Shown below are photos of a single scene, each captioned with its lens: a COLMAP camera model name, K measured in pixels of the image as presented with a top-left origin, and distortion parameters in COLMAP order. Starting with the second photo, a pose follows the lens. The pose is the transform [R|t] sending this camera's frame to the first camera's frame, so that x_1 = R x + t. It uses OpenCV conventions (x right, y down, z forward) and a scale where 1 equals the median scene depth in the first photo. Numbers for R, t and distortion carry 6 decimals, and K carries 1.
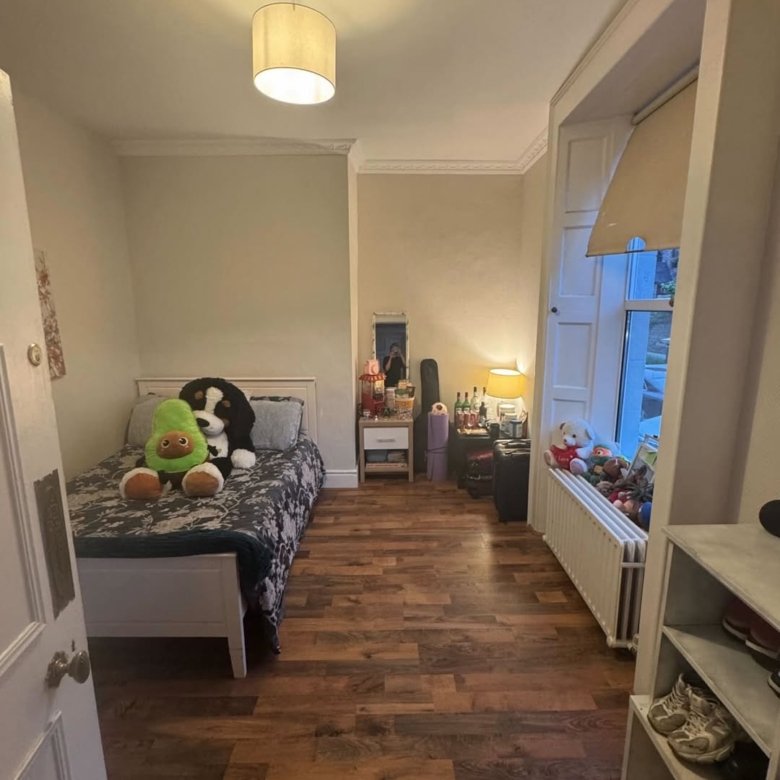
lens RADIAL K [[457.7, 0, 390.0], [0, 457.7, 390.0], [0, 0, 1]] dist [0.000491, 0.000897]
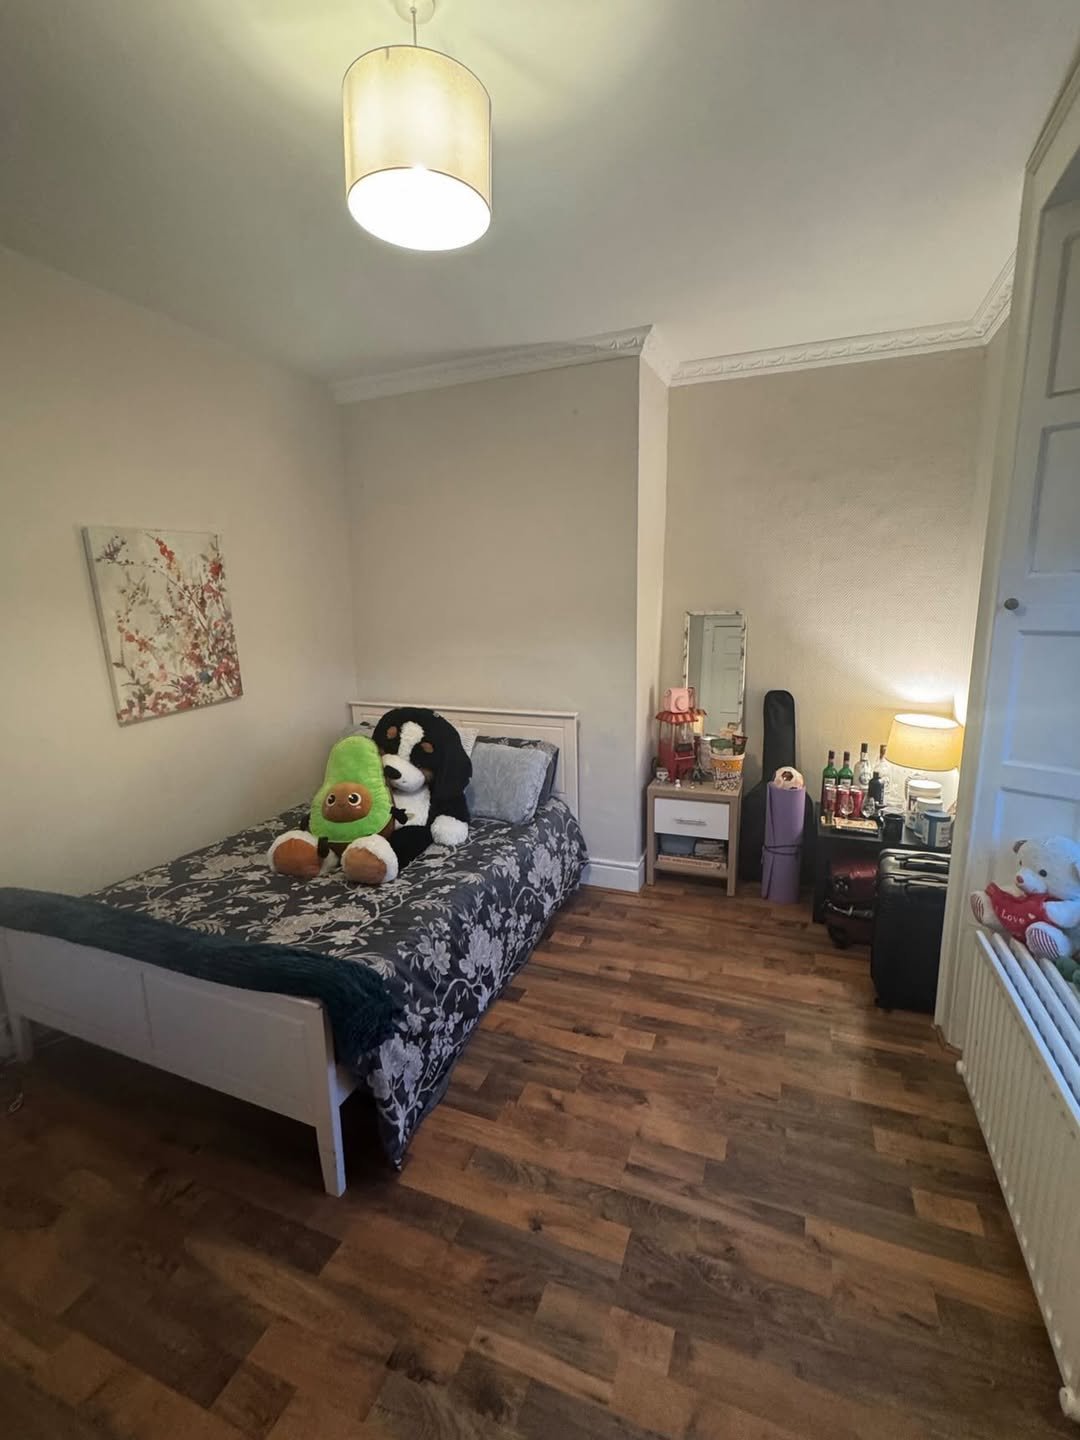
lens RADIAL K [[633.6, 0, 540.0], [0, 633.6, 720.0], [0, 0, 1]] dist [-0.000413, 0.000056]
pose [[0.927830, 0.057231, -0.368586, 0.151298], [-0.056226, 0.998327, 0.013476, -0.035006], [0.368740, 0.008221, 0.929496, 0.200964]]
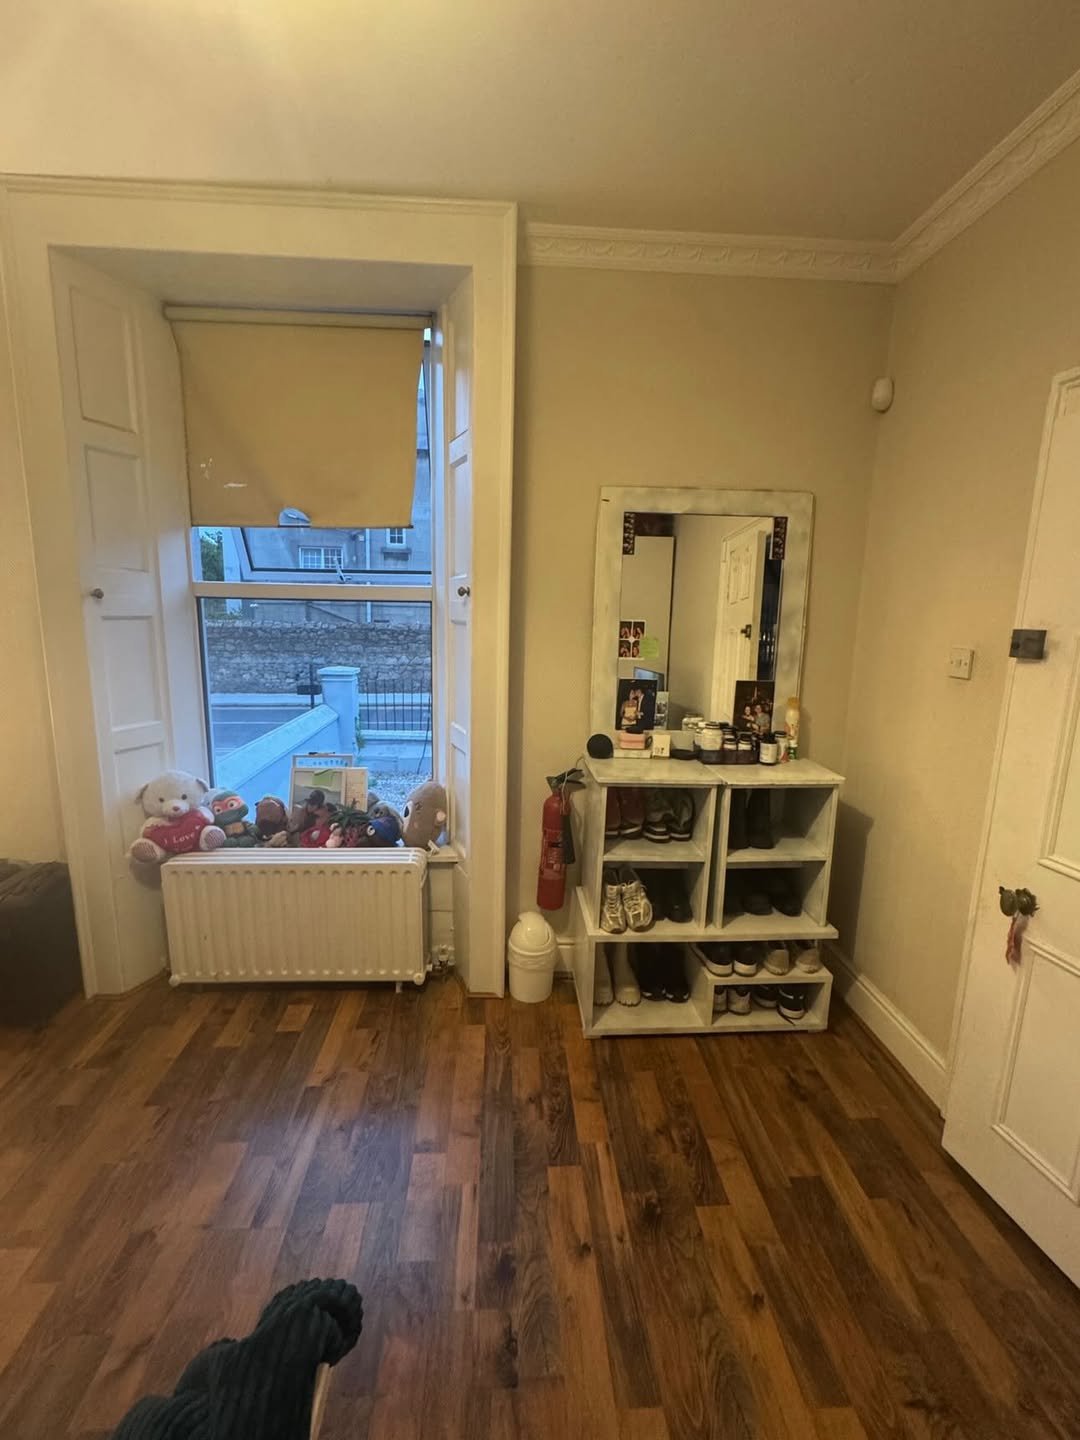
lens RADIAL K [[633.6, 0, 540.0], [0, 633.6, 720.0], [0, 0, 1]] dist [-0.000413, 0.000056]
pose [[-0.052260, -0.181134, 0.982069, -0.448832], [0.160052, 0.969181, 0.187274, -0.084366], [-0.985724, 0.166969, -0.021658, 0.509372]]
